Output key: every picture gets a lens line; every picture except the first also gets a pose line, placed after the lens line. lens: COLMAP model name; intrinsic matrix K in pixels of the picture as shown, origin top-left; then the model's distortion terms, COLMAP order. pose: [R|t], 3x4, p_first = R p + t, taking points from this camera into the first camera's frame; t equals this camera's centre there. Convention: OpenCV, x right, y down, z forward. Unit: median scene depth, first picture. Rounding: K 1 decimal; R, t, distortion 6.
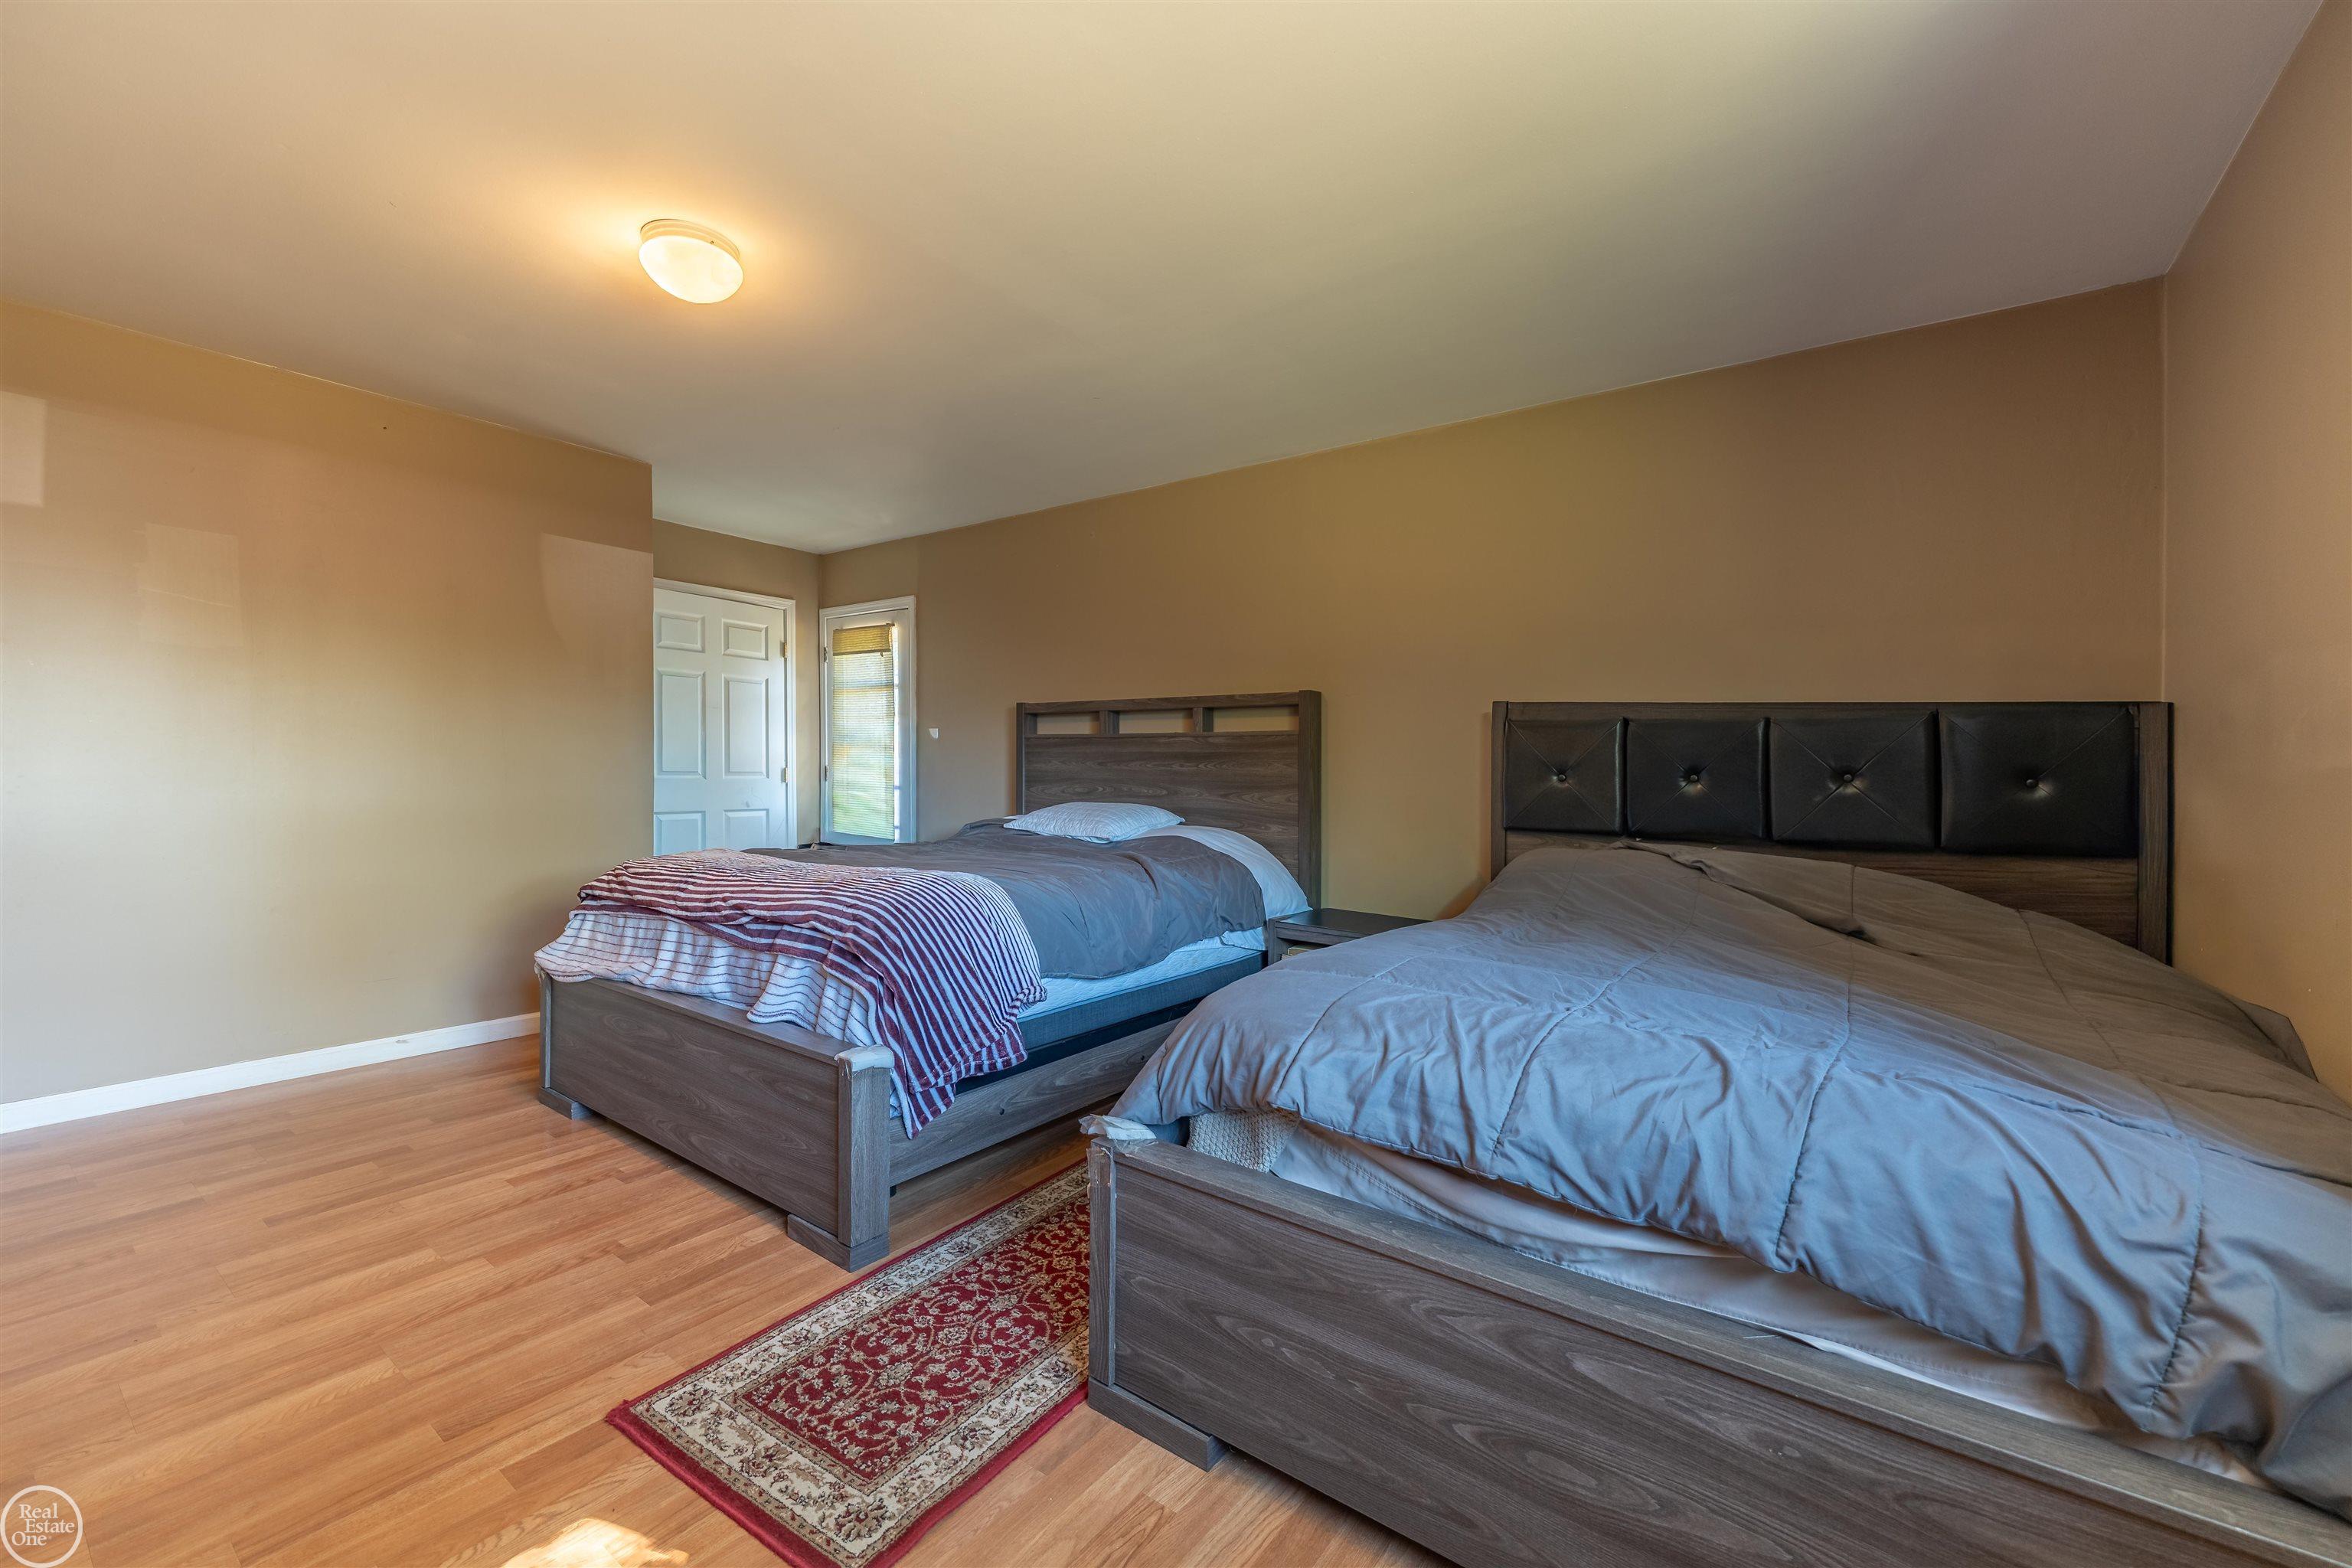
lens RADIAL K [[947.2, 0, 1170.9], [0, 947.2, 794.8], [0, 0, 1]] dist [0.000946, -0.000242]
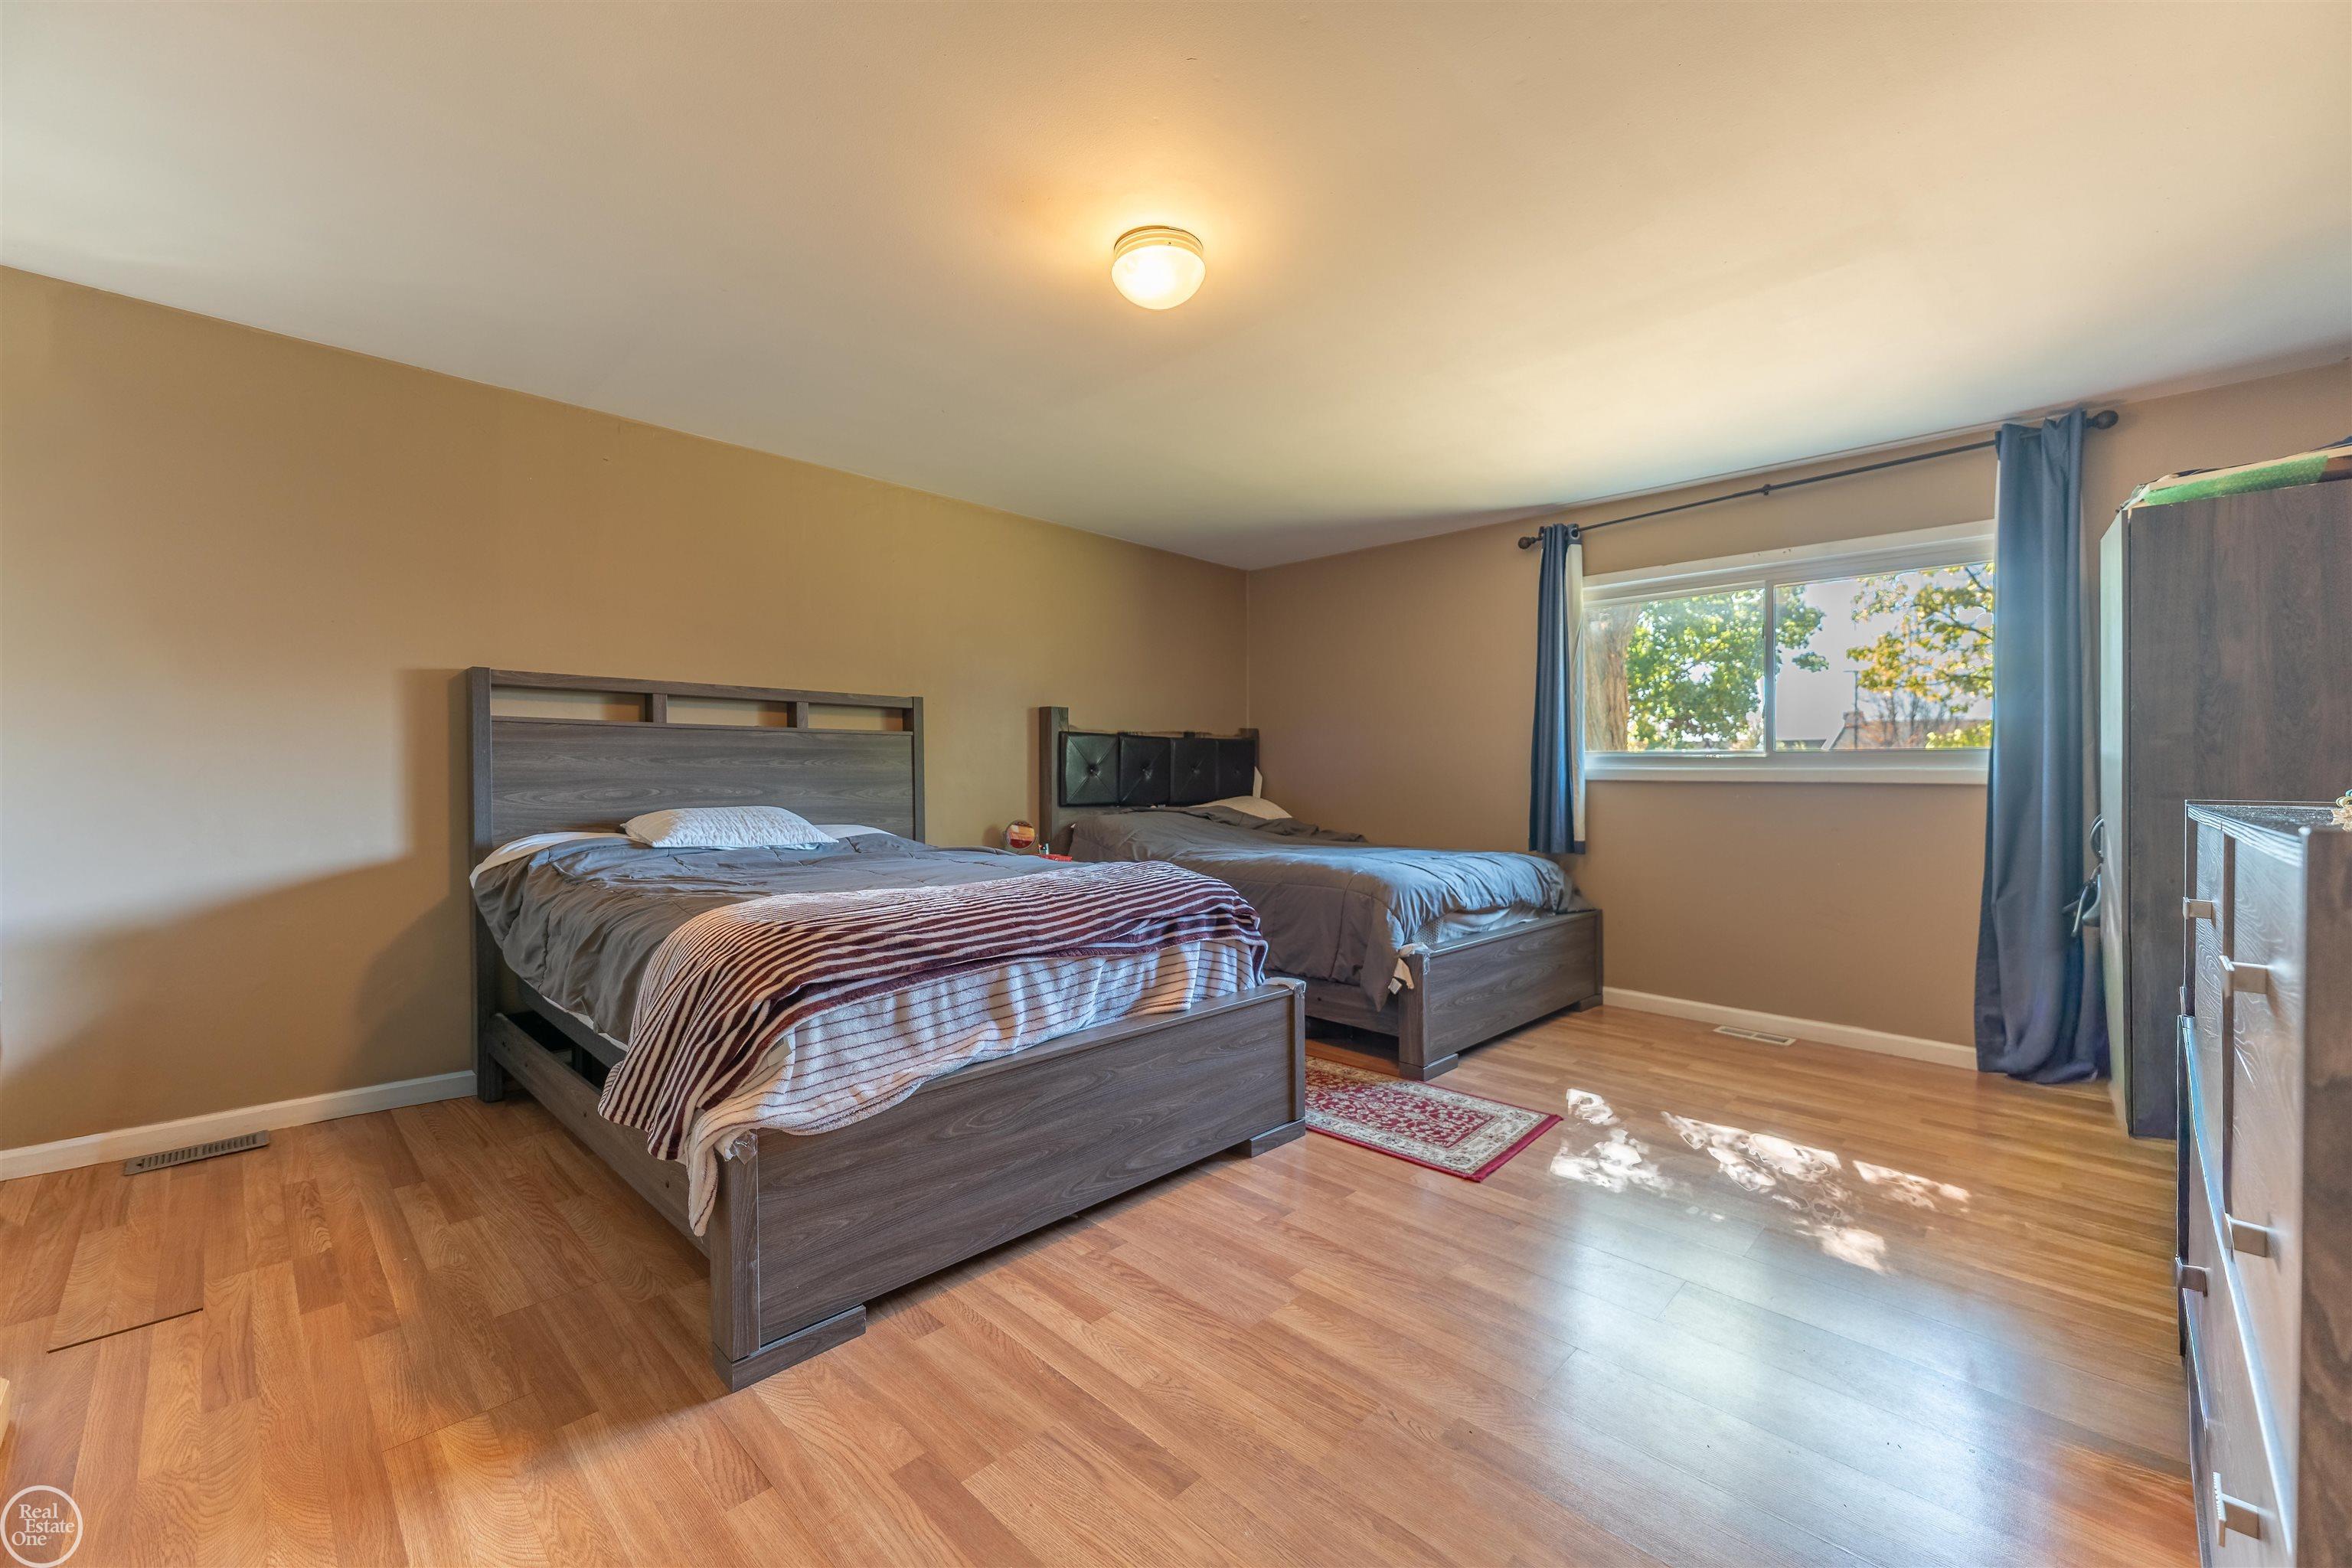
lens RADIAL K [[947.2, 0, 1161.2], [0, 947.2, 769.0], [0, 0, 1]] dist [0.000946, -0.000242]
pose [[0.138079, -0.012379, 0.990344, -1.454265], [0.016699, 0.999809, 0.010169, -0.047137], [-0.990280, 0.015133, 0.138260, 0.835741]]
